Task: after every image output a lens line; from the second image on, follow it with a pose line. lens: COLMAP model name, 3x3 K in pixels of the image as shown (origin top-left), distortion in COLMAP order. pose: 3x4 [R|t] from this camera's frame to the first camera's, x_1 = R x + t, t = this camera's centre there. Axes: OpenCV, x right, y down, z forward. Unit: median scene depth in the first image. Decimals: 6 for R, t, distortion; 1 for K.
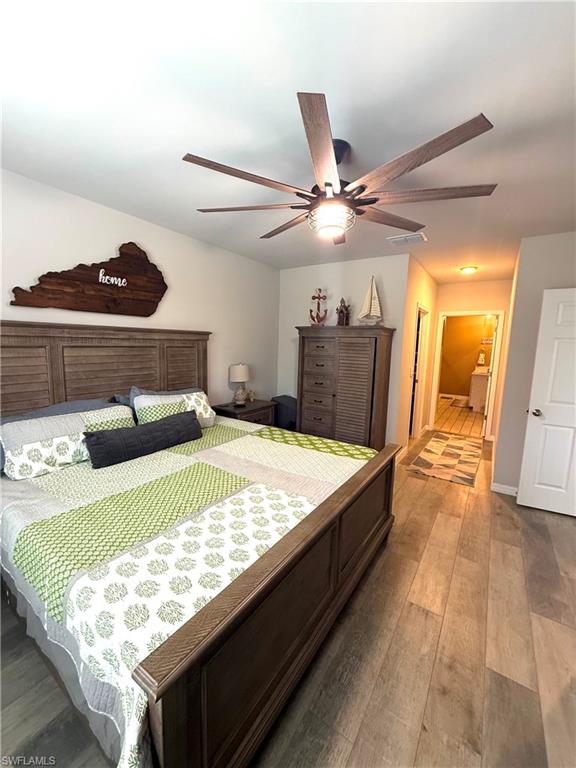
lens RADIAL K [[306.0, 0, 289.7], [0, 306.0, 384.5], [0, 0, 1]] dist [-0.004660, -0.000079]
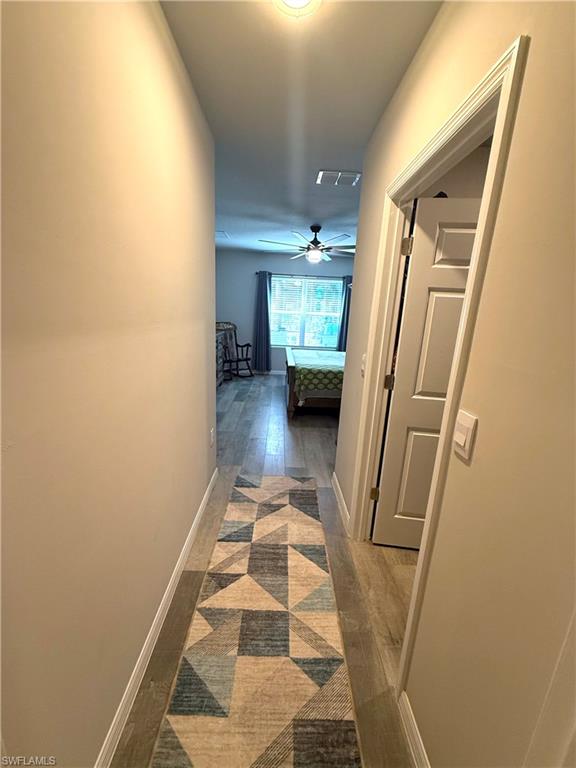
lens RADIAL K [[306.0, 0, 288.2], [0, 306.0, 384.5], [0, 0, 1]] dist [-0.004660, -0.000079]
pose [[-0.814840, 0.075687, -0.574724, 1.259310], [-0.144507, 0.933618, 0.327833, -0.240487], [0.561385, 0.350183, -0.749812, 2.156821]]
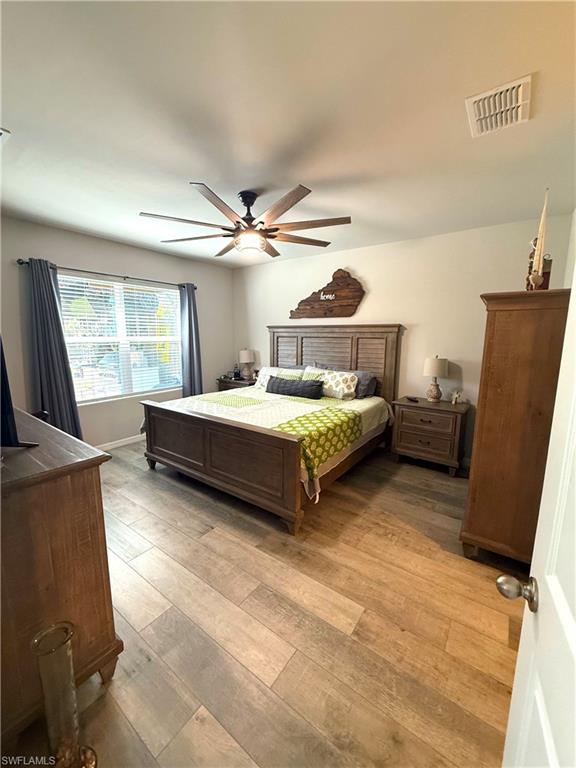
lens RADIAL K [[306.0, 0, 284.5], [0, 306.0, 383.0], [0, 0, 1]] dist [-0.004660, -0.000079]
pose [[-0.039208, 0.128576, -0.990924, 1.153149], [-0.145036, 0.980453, 0.132956, -0.073877], [0.988649, 0.148932, -0.019794, 0.893323]]
